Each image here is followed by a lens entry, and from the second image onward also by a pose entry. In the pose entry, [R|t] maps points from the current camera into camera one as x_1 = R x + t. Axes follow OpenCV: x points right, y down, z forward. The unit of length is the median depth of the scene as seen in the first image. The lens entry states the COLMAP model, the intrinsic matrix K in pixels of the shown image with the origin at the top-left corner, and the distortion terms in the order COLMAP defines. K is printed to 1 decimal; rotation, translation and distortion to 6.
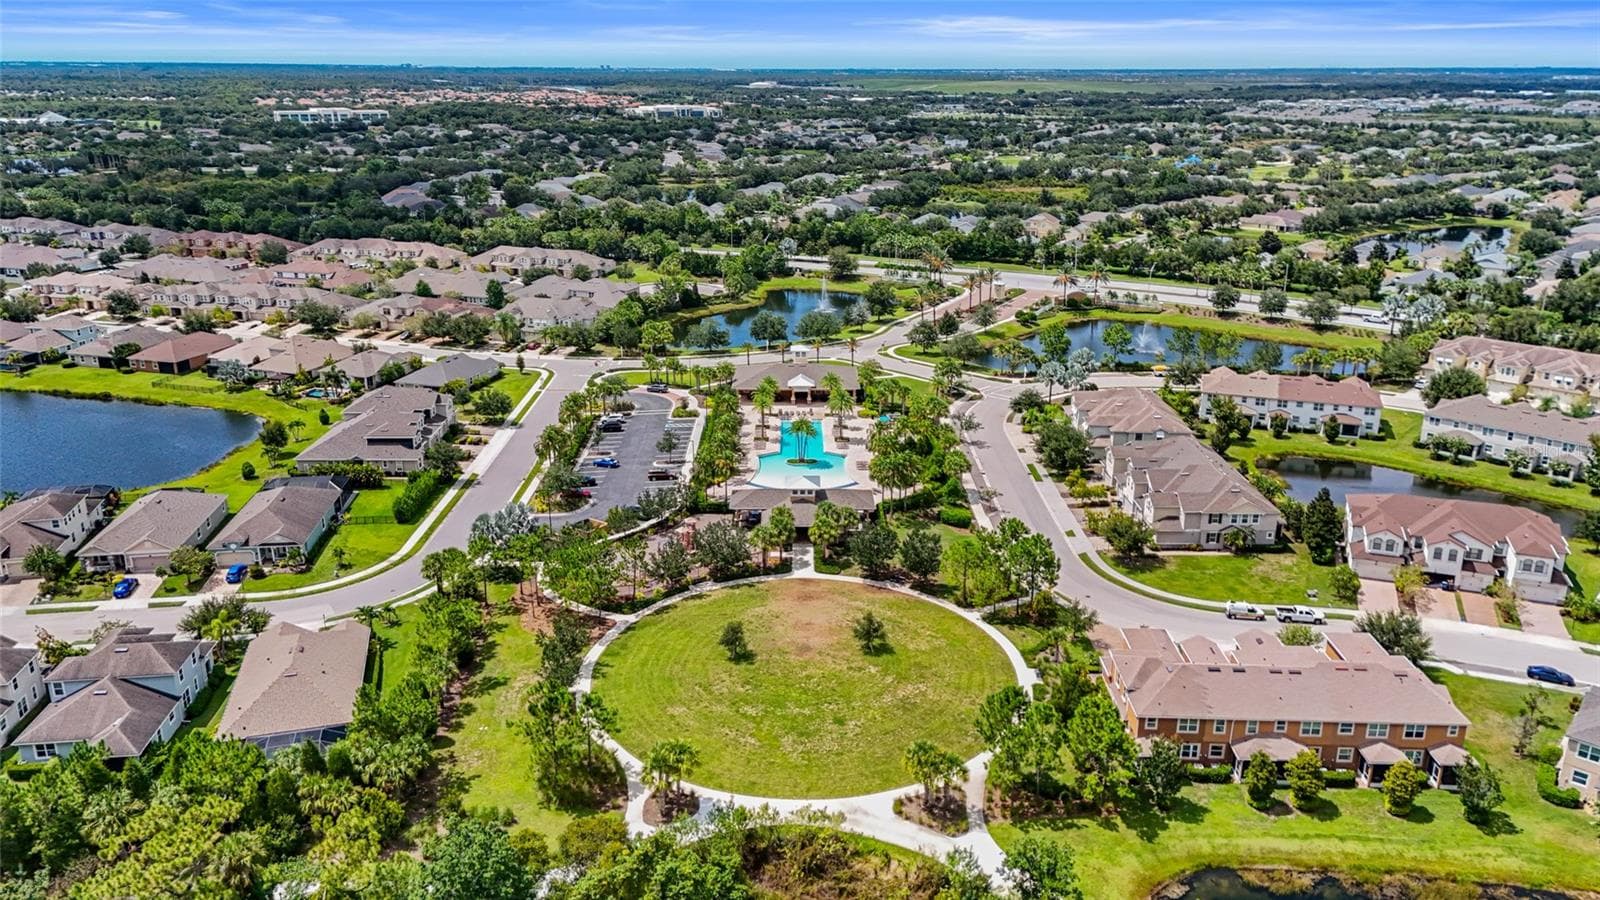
lens RADIAL K [[1173.8, 0, 804.2], [0, 1173.8, 456.3], [0, 0, 1]] dist [0.080573, -0.079049]
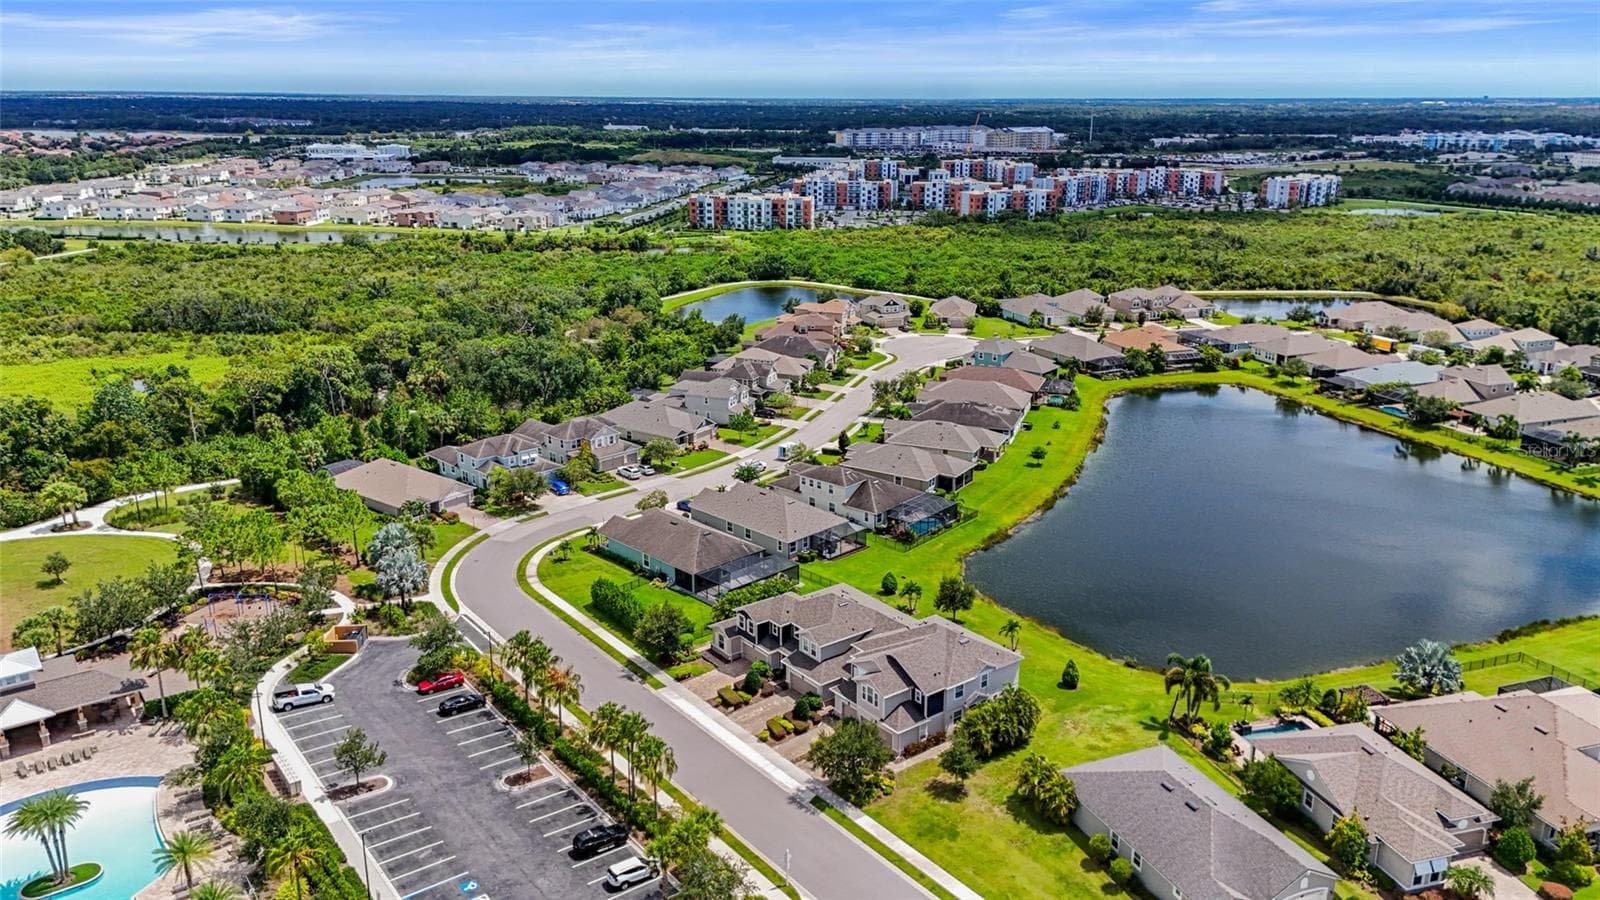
lens RADIAL K [[1173.8, 0, 805.8], [0, 1173.8, 442.7], [0, 0, 1]] dist [0.080573, -0.079049]
pose [[-0.795390, 0.165731, -0.582999, 0.008434], [-0.196499, 0.839424, 0.506711, -0.294220], [0.573361, 0.517592, -0.635103, 0.926964]]
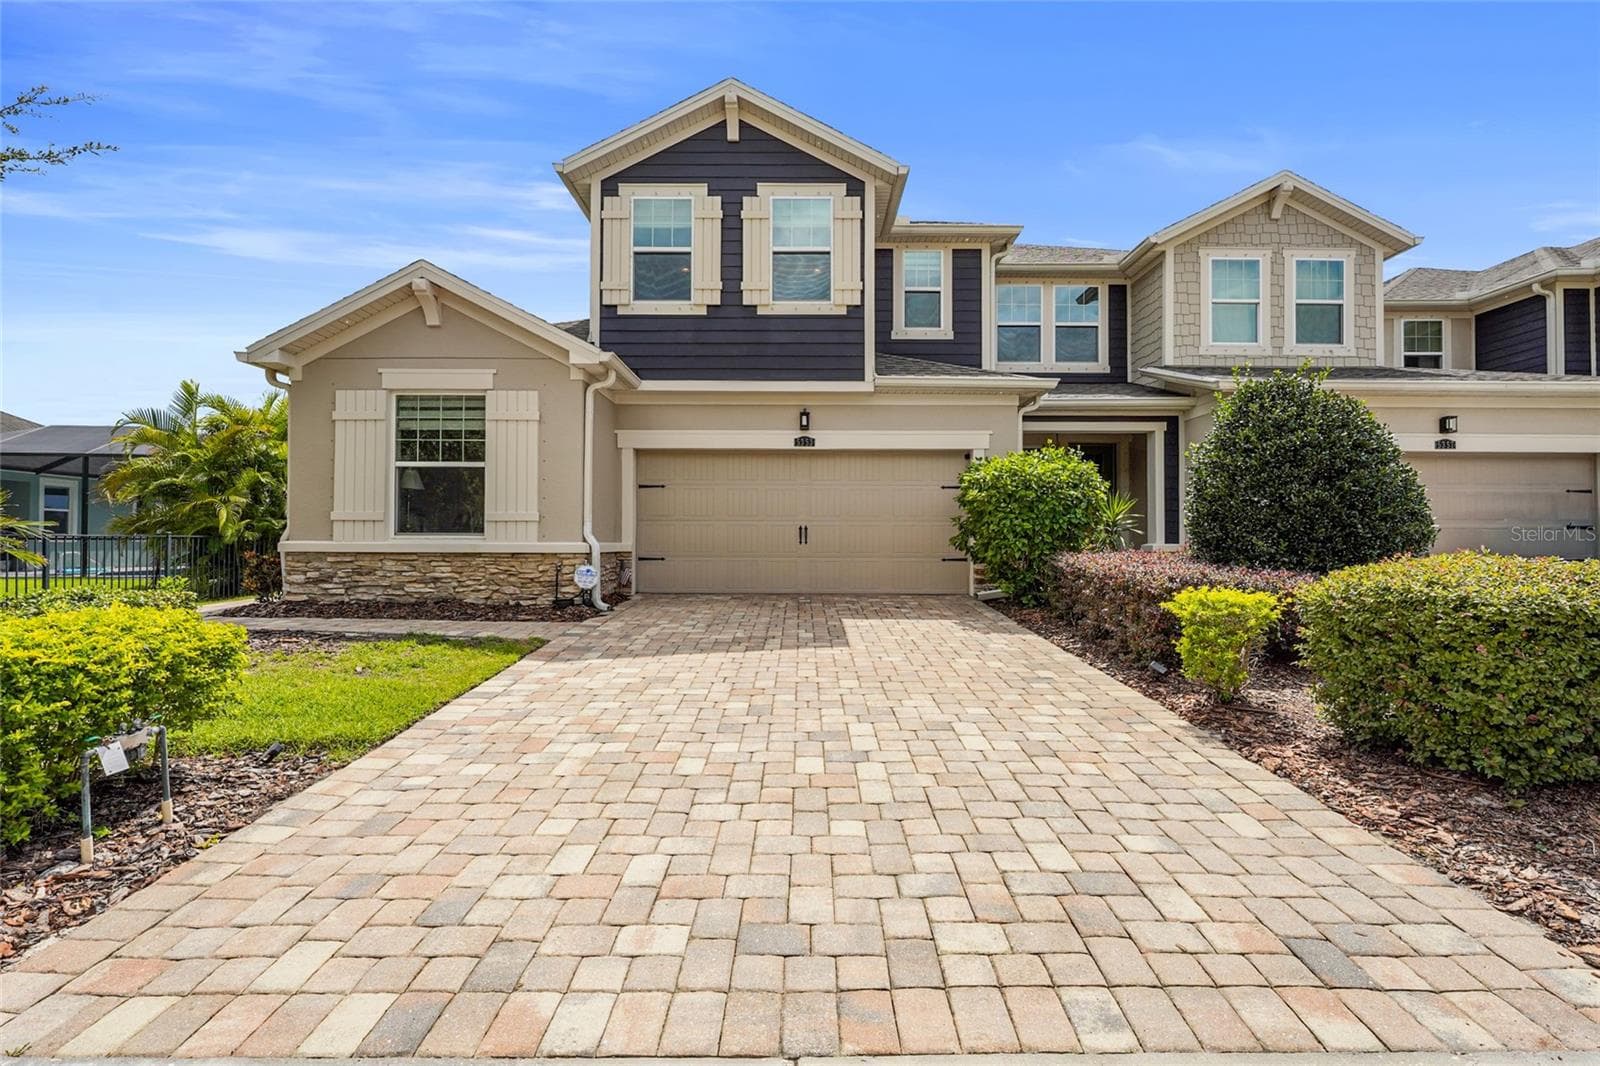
lens RADIAL K [[708.0, 0, 803.6], [0, 708.0, 536.6], [0, 0, 1]] dist [0.000003, 0.000063]
pose [[-0.010724, -0.015938, -0.999815, -0.187093], [-0.316203, 0.948619, -0.011730, 0.002005], [0.948631, 0.316019, -0.015212, 0.677682]]
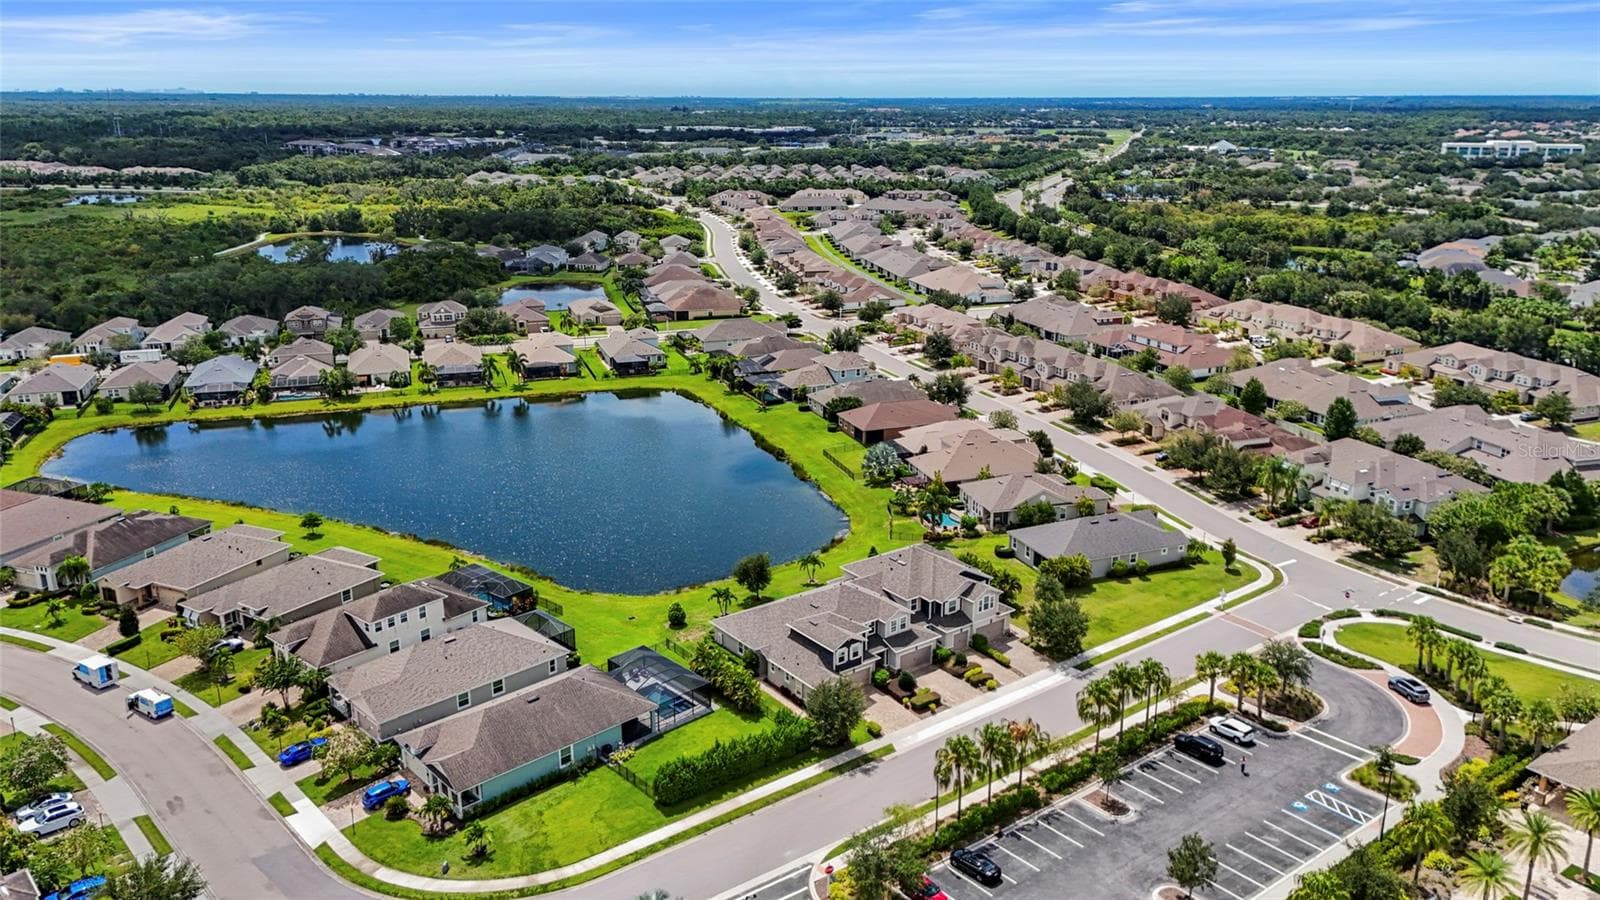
lens RADIAL K [[1173.8, 0, 806.8], [0, 1173.8, 449.3], [0, 0, 1]] dist [0.080573, -0.079049]
pose [[0.594421, 0.230705, -0.770350, 0.074745], [-0.253645, 0.962851, 0.092637, -0.113765], [0.763104, 0.140330, 0.630856, 0.387268]]
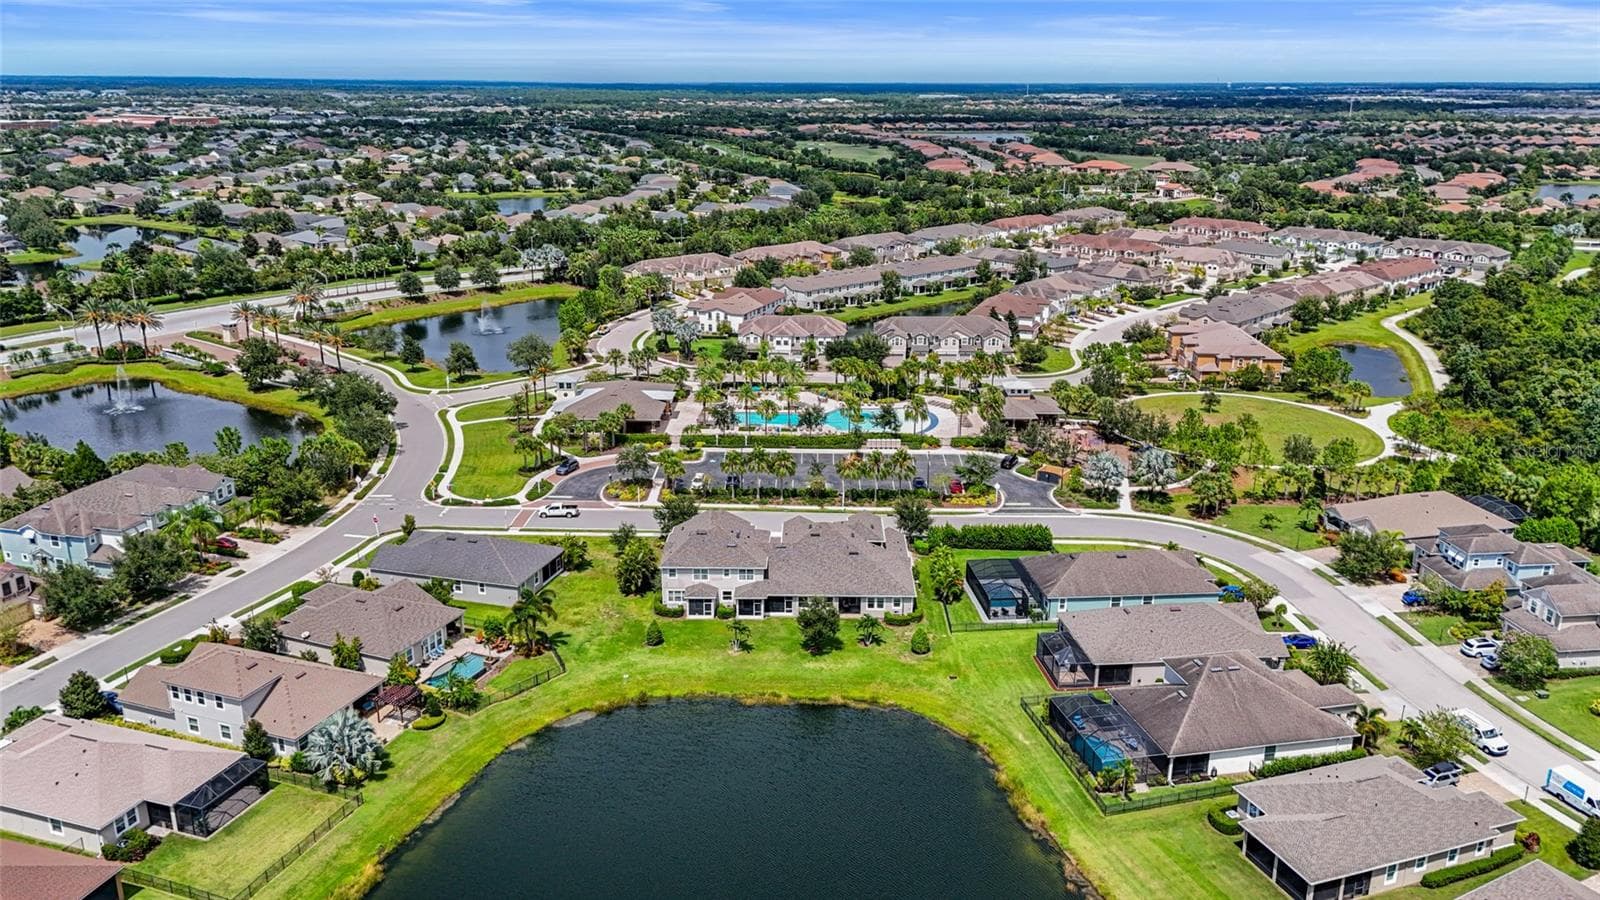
lens RADIAL K [[1173.8, 0, 801.4], [0, 1173.8, 449.1], [0, 0, 1]] dist [0.080573, -0.079049]
pose [[0.020526, -0.301401, 0.953276, -0.710850], [0.308842, 0.908756, 0.280675, -0.197911], [-0.950892, 0.288650, 0.111739, 0.628786]]
